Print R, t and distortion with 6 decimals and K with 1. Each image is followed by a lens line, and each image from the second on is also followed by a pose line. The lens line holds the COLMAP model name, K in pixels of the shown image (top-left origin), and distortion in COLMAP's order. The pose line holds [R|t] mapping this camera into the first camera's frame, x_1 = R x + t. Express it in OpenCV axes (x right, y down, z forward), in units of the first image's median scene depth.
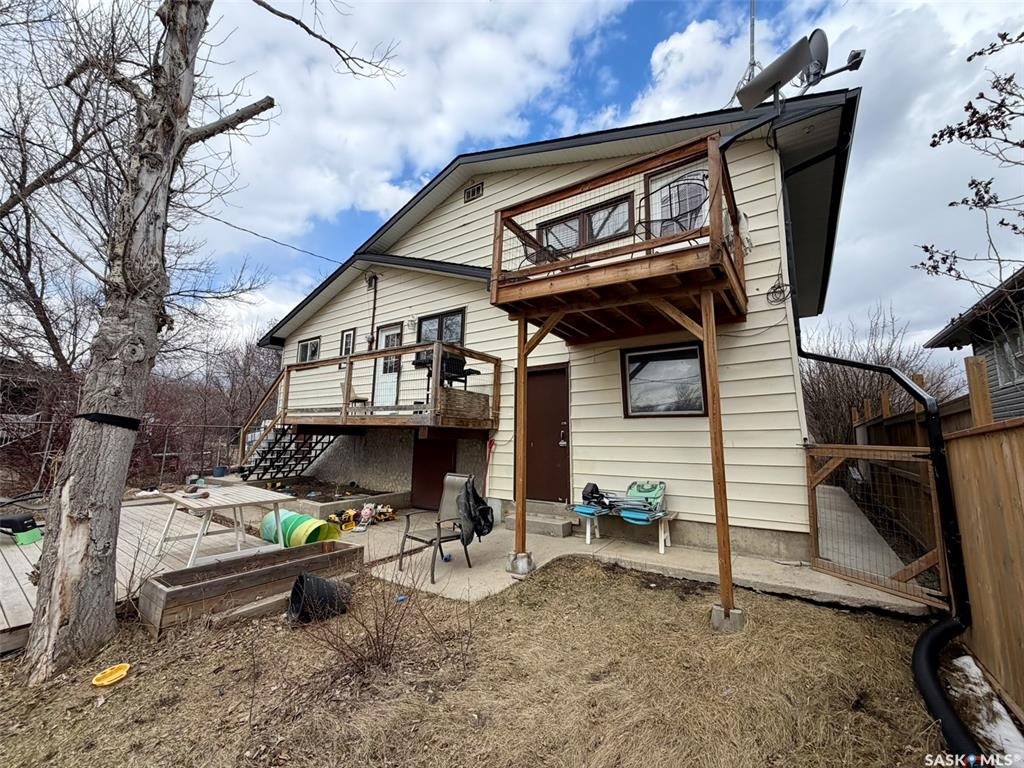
lens RADIAL K [[406.1, 0, 505.8], [0, 406.1, 386.7], [0, 0, 1]] dist [-0.001336, -0.000061]
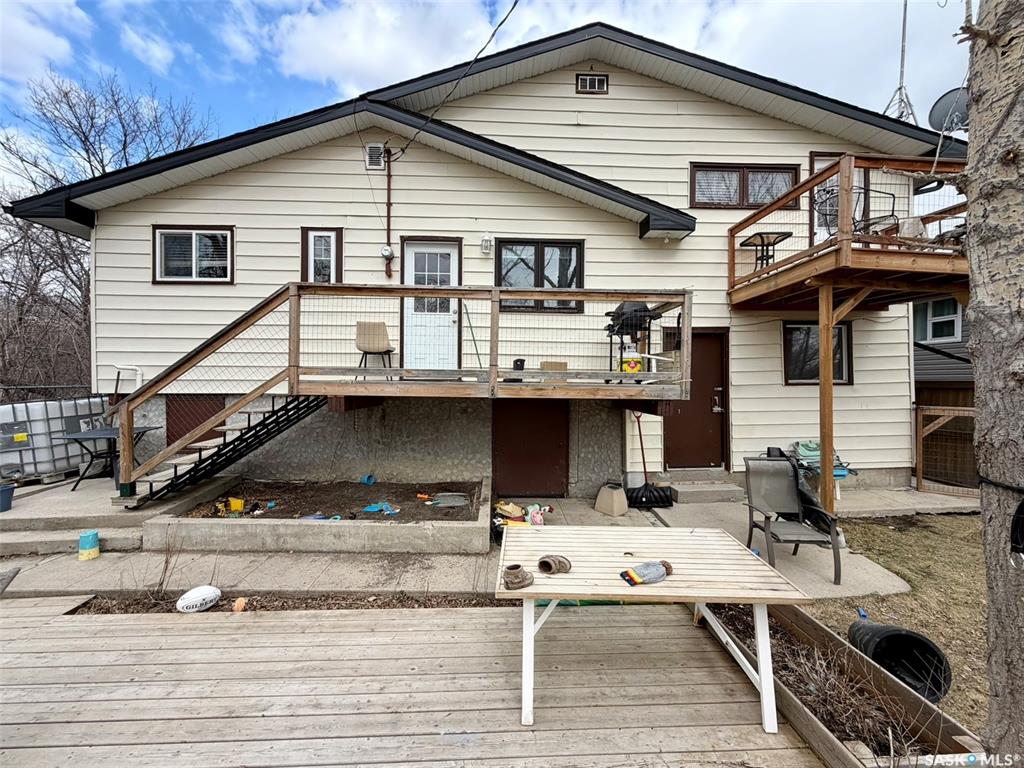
lens RADIAL K [[406.1, 0, 505.8], [0, 406.1, 386.7], [0, 0, 1]] dist [-0.001336, -0.000061]
pose [[0.790339, -0.025990, 0.612119, -0.669260], [-0.065829, 0.989714, 0.127018, -0.005448], [-0.609123, -0.140683, 0.780498, 0.419900]]
